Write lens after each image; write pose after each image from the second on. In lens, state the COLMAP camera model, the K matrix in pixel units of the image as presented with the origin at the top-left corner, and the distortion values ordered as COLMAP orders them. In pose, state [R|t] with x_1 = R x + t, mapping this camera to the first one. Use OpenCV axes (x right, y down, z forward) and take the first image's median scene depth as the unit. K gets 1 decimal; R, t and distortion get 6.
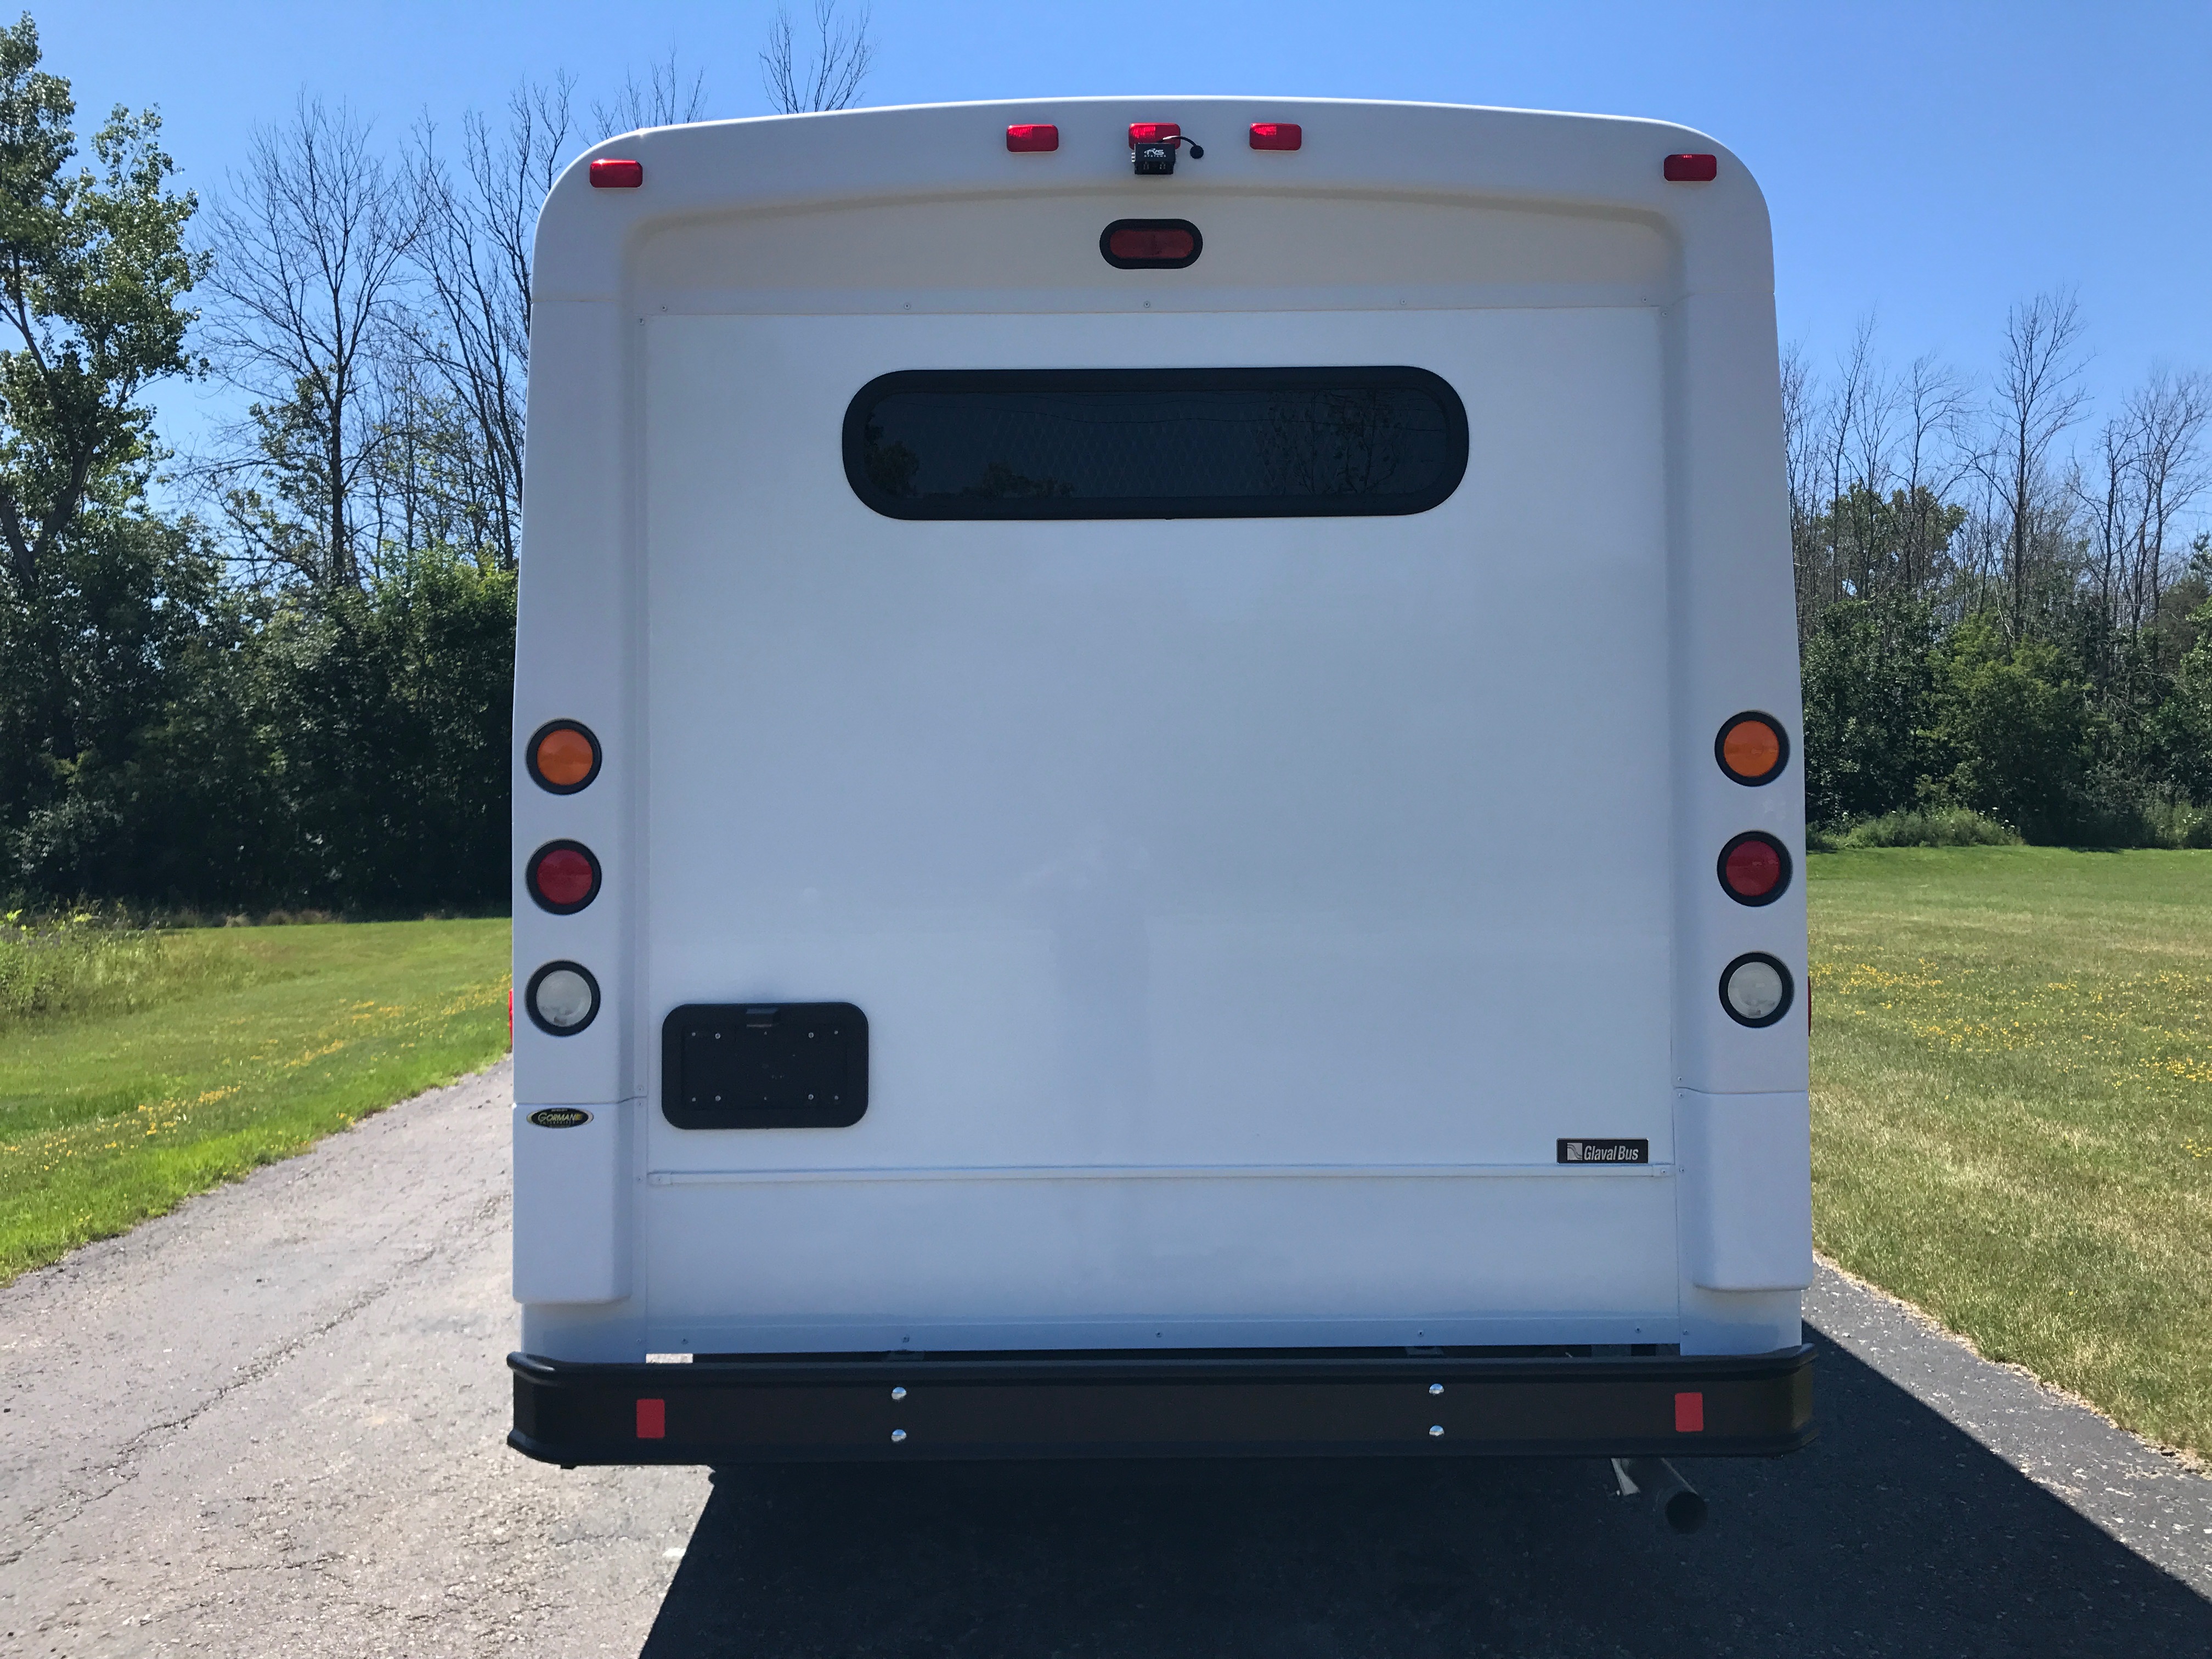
lens RADIAL K [[1832.9, 0, 1104.2], [0, 1832.9, 734.8], [0, 0, 1]] dist [0.068332, -0.179416]
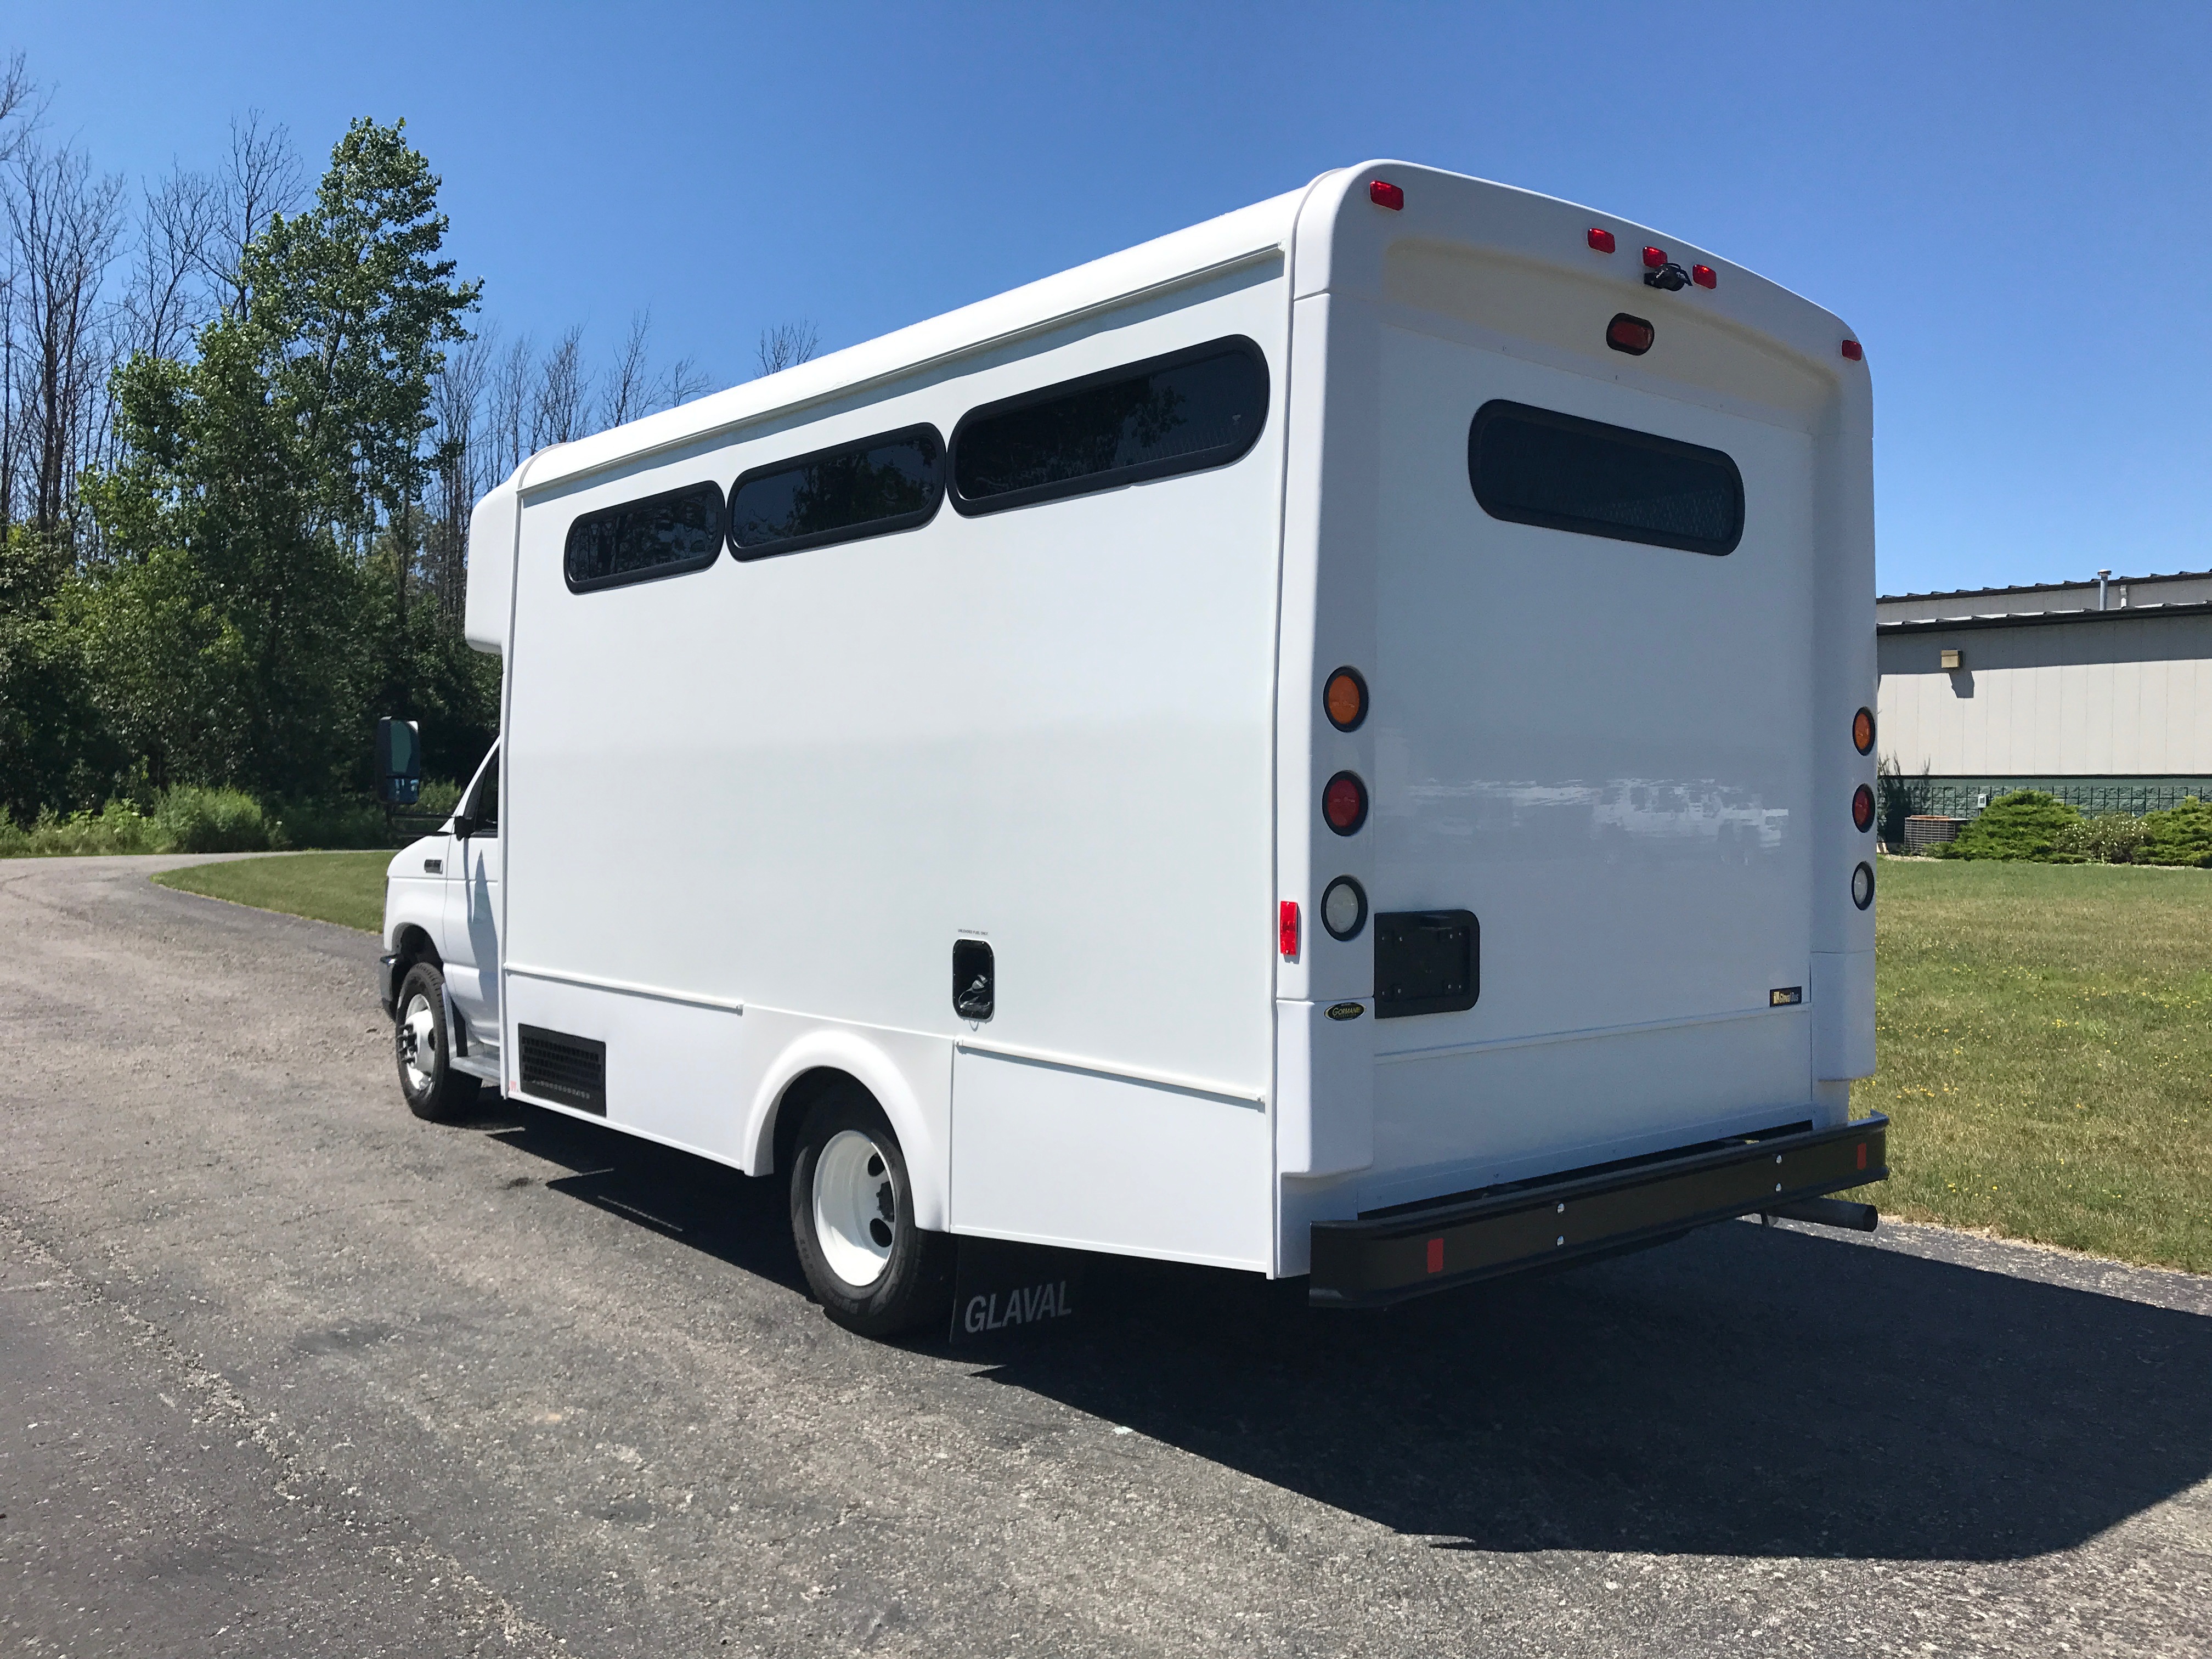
lens RADIAL K [[1854.3, 0, 1107.9], [0, 1854.3, 722.6], [0, 0, 1]] dist [0.046193, -0.069145]
pose [[0.756985, 0.042203, 0.652068, -1.139578], [-0.048267, 0.998797, -0.008611, 0.044147], [-0.651648, -0.024955, 0.758111, 0.220058]]
